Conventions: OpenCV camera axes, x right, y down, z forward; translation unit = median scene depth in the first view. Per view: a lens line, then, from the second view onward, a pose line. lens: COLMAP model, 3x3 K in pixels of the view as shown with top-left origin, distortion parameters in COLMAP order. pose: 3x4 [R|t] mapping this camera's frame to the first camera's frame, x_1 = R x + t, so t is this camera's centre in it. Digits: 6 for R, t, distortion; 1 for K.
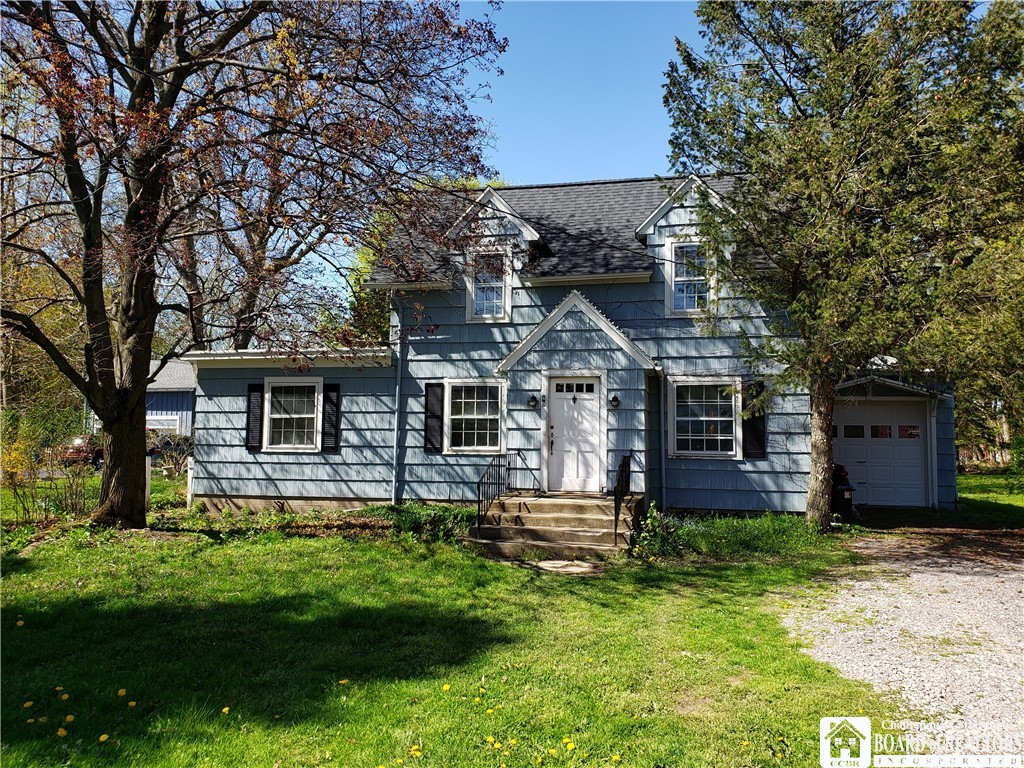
lens RADIAL K [[781.7, 0, 510.8], [0, 781.7, 384.8], [0, 0, 1]] dist [0.018345, -0.024655]
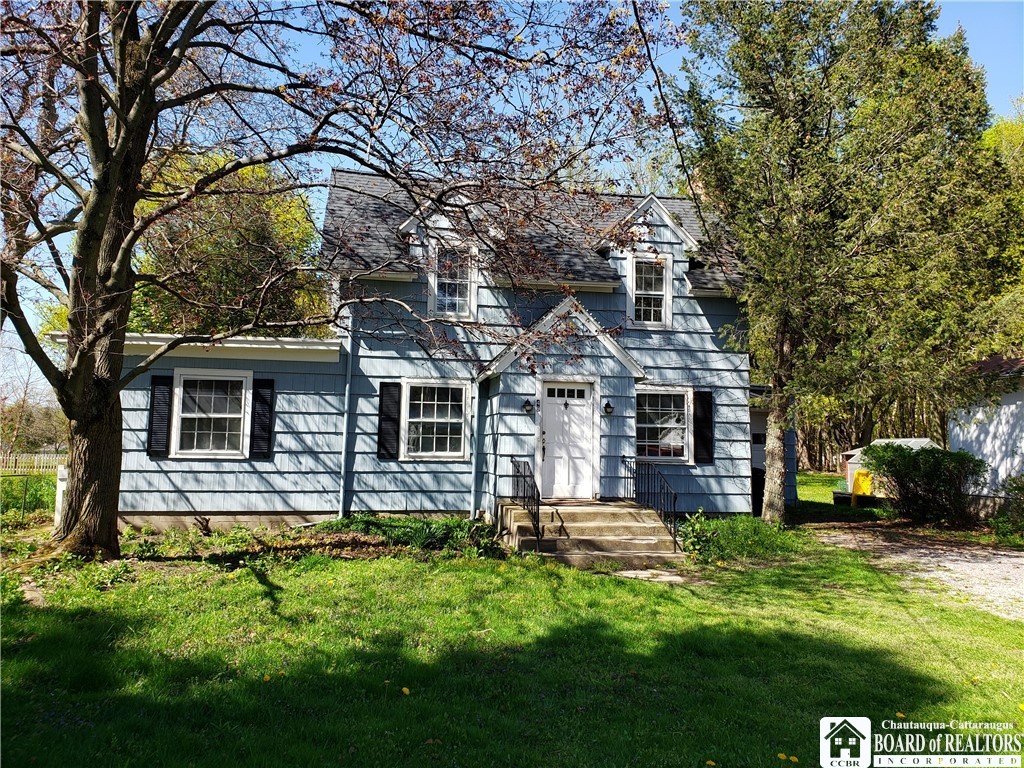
lens RADIAL K [[781.7, 0, 546.3], [0, 781.7, 348.3], [0, 0, 1]] dist [0.018345, -0.024655]
pose [[0.919987, 0.052492, 0.388417, -0.291297], [-0.033174, 0.997864, -0.056282, 0.003485], [-0.390541, 0.038893, 0.919763, 0.085160]]
